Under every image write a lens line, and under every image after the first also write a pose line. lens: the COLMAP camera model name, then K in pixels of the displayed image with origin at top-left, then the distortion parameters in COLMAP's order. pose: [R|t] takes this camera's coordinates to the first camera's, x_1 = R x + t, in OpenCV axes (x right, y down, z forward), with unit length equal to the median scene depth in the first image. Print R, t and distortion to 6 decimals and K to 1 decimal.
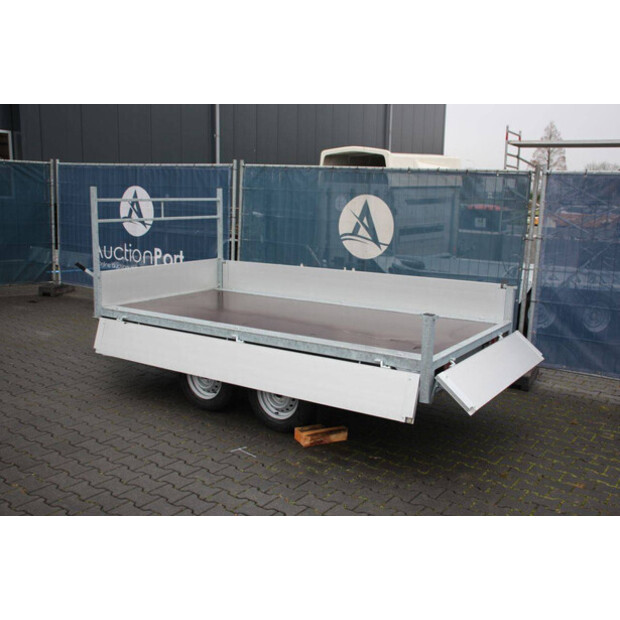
lens RADIAL K [[647.7, 0, 310.0], [0, 647.7, 310.0], [0, 0, 1]] dist [-0.085206, 0.174089]
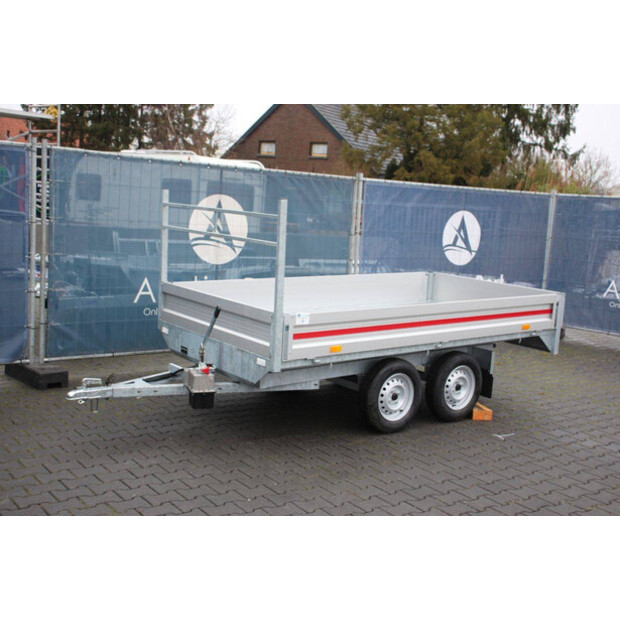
lens RADIAL K [[776.8, 0, 310.0], [0, 776.8, 310.0], [0, 0, 1]] dist [0.022231, 0.073053]
pose [[0.306864, -0.149061, 0.940008, -0.921317], [0.118422, 0.985964, 0.117689, -0.129604], [-0.944357, 0.075203, 0.320209, 0.529829]]
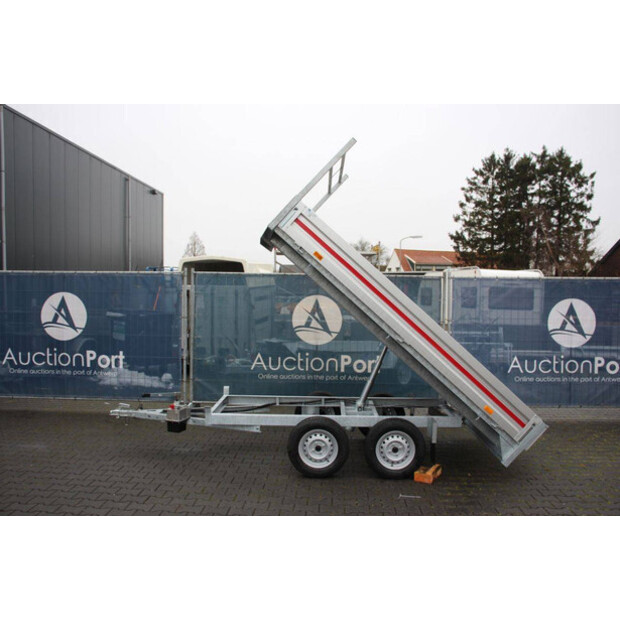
lens RADIAL K [[553.1, 0, 311.3], [0, 553.1, 306.1], [0, 0, 1]] dist [-0.164541, 0.164438]
pose [[0.840406, -0.038888, 0.540561, -0.510058], [0.116918, 0.986945, -0.110770, -0.035253], [-0.529196, 0.156293, 0.833981, 0.088452]]
